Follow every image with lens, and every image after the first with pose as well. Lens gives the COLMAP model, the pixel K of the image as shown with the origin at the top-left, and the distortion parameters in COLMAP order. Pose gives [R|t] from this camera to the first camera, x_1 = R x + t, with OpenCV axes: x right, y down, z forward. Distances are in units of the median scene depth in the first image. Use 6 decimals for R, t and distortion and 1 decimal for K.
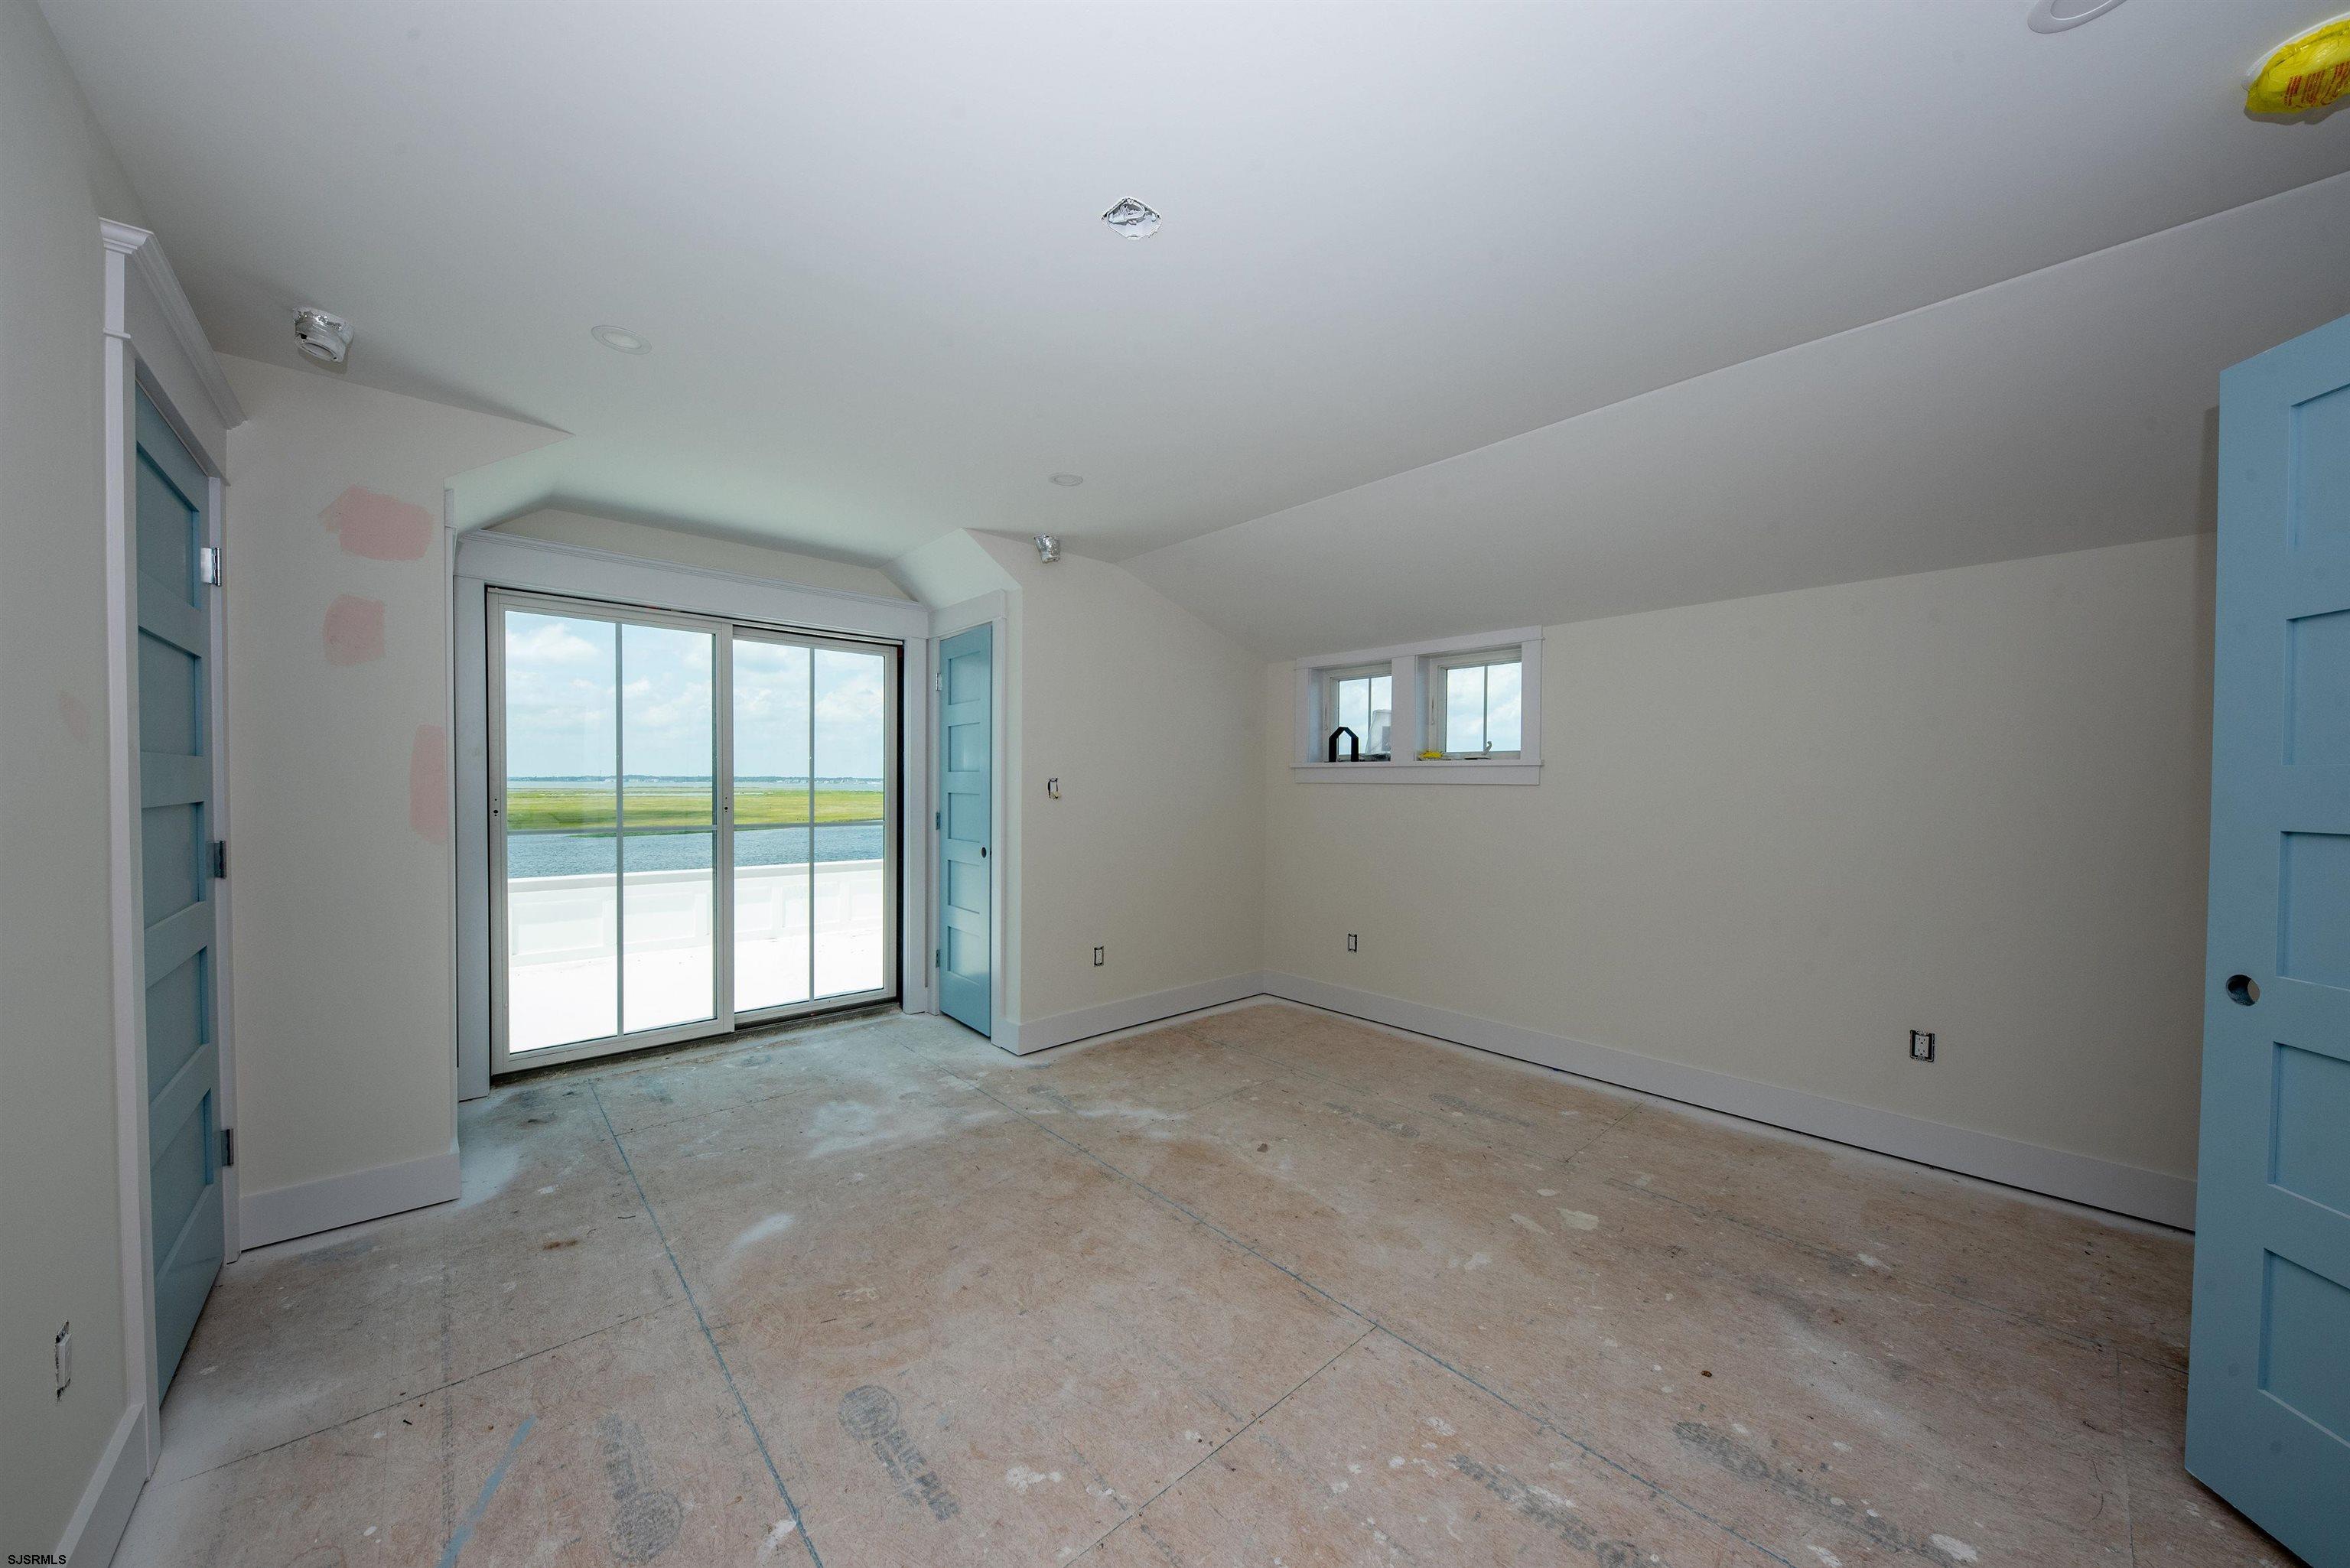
lens RADIAL K [[812.3, 0, 1153.1], [0, 812.3, 780.8], [0, 0, 1]] dist [0.006149, -0.003786]
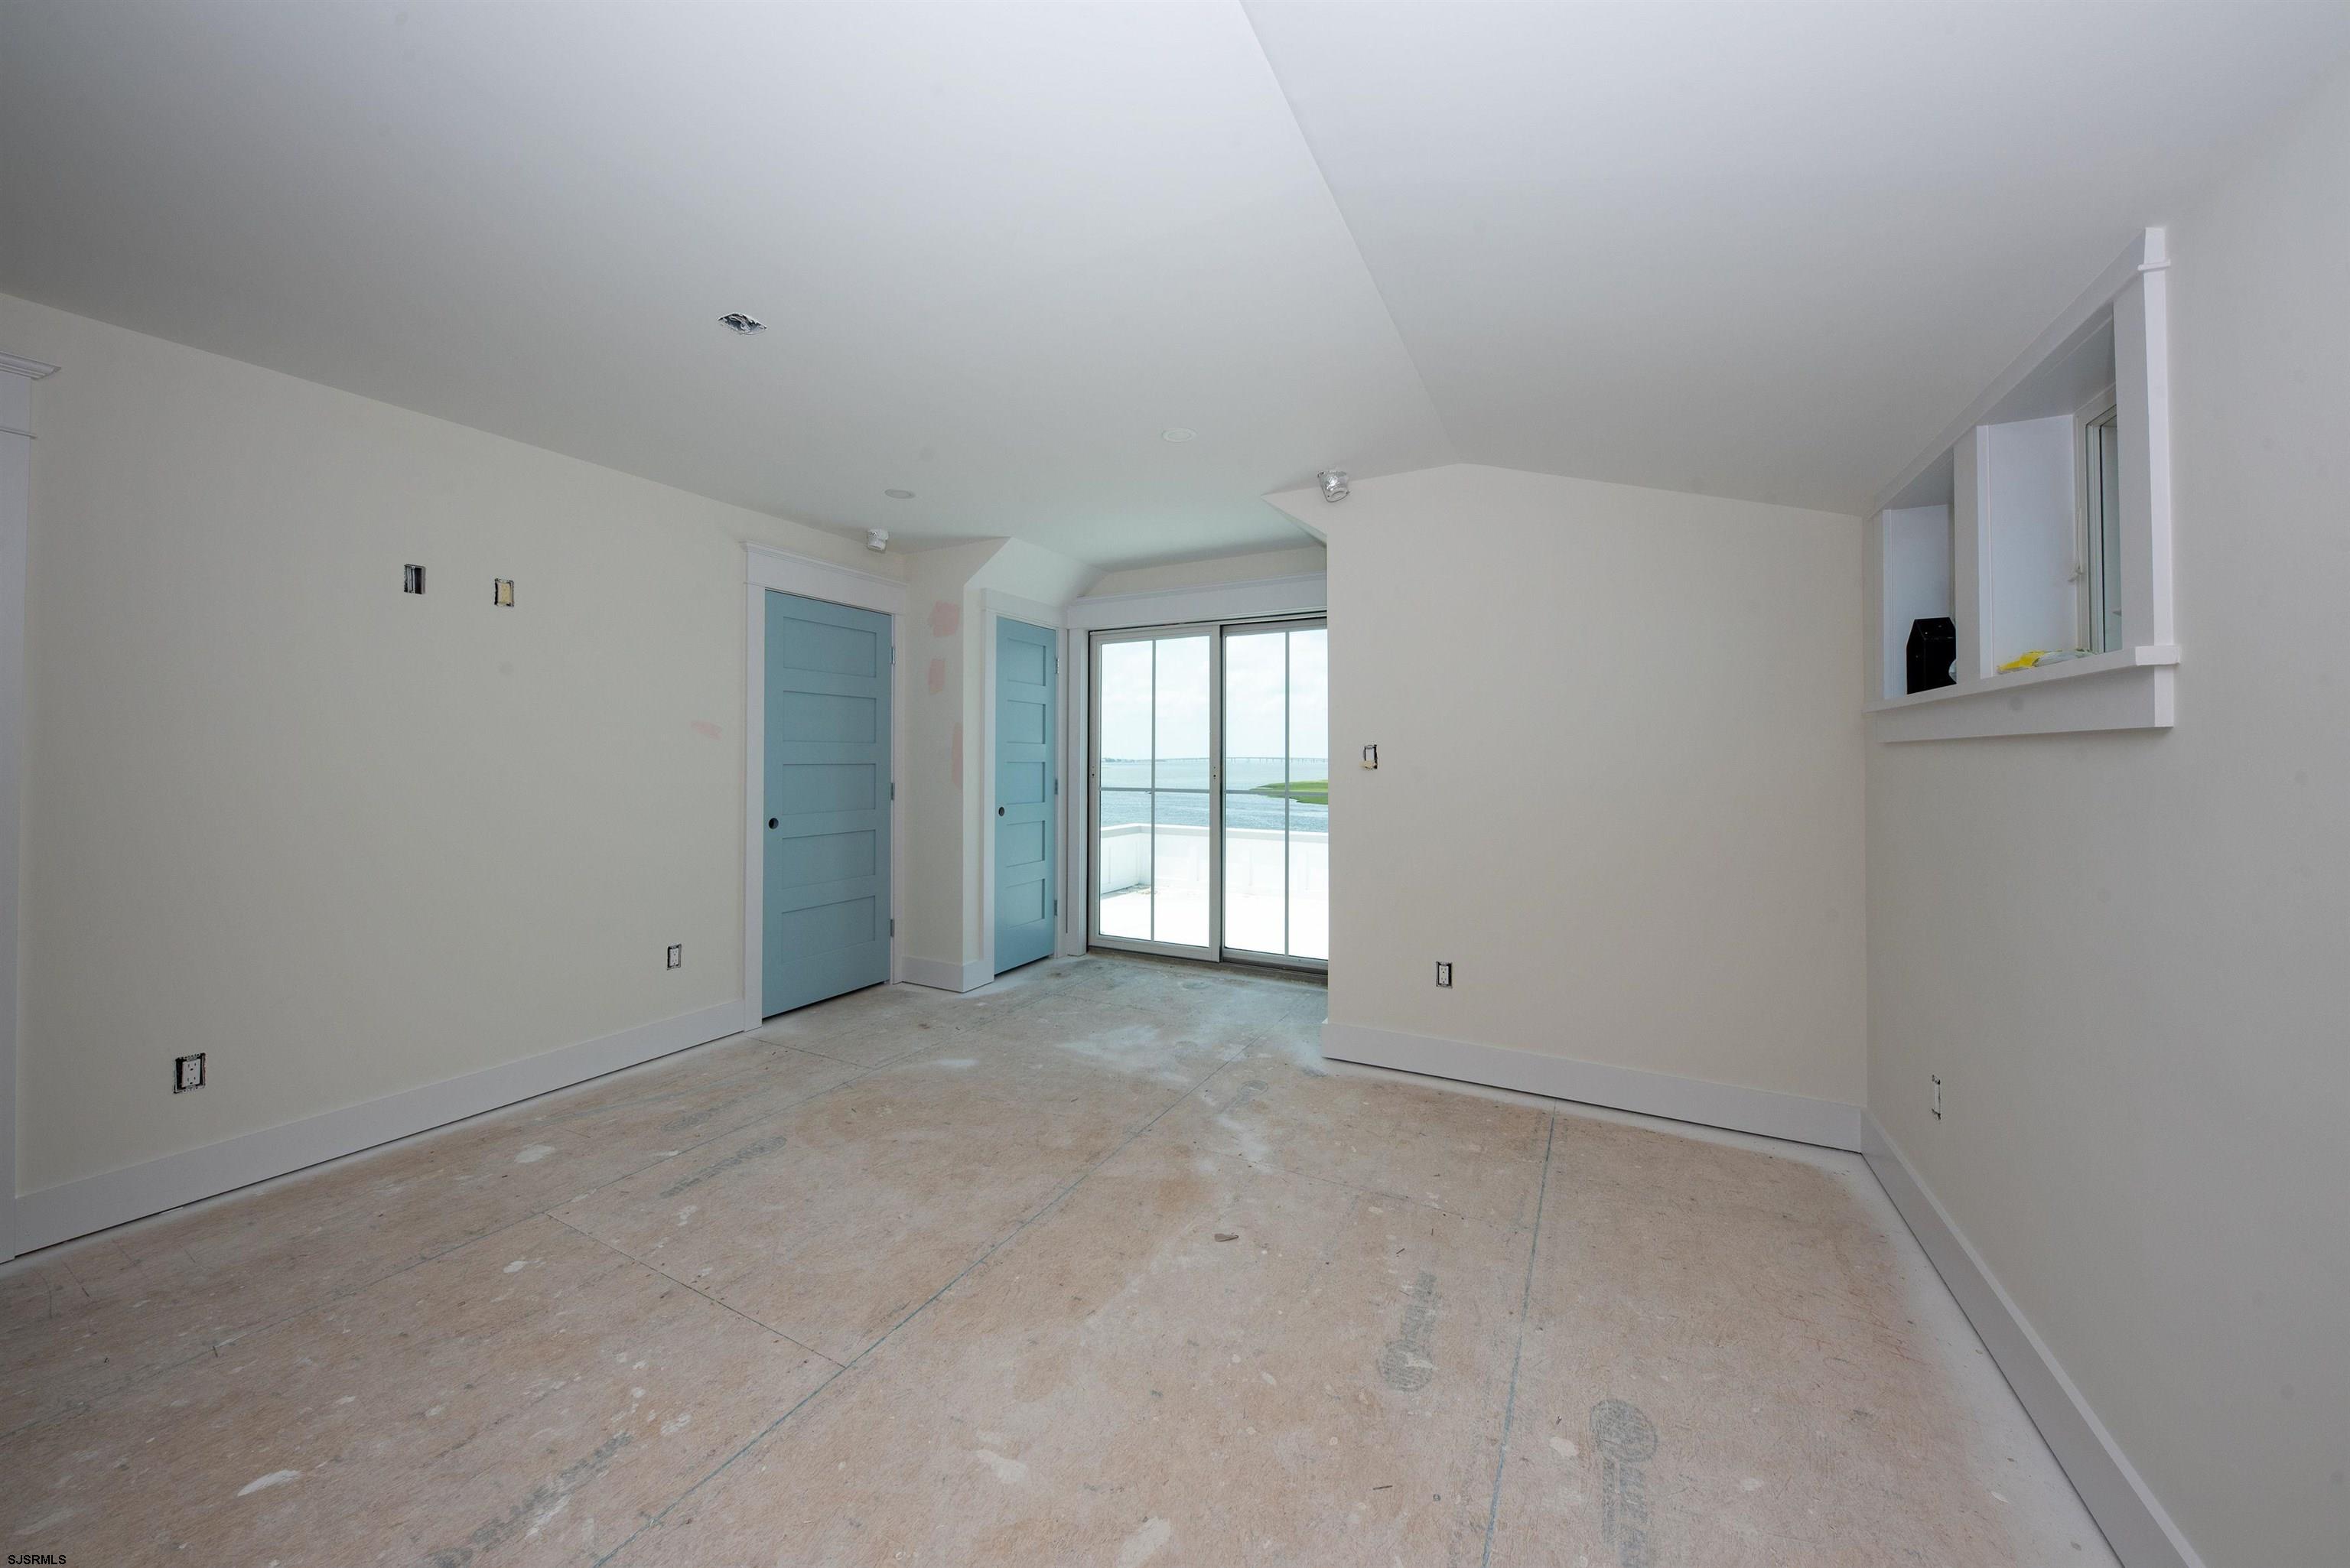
lens RADIAL K [[812.3, 0, 1165.1], [0, 812.3, 793.5], [0, 0, 1]] dist [0.006149, -0.003786]
pose [[0.339965, 0.032128, -0.939889, 0.735193], [0.006283, 0.999316, 0.036432, 0.012985], [0.940417, -0.018291, 0.339530, 0.636290]]
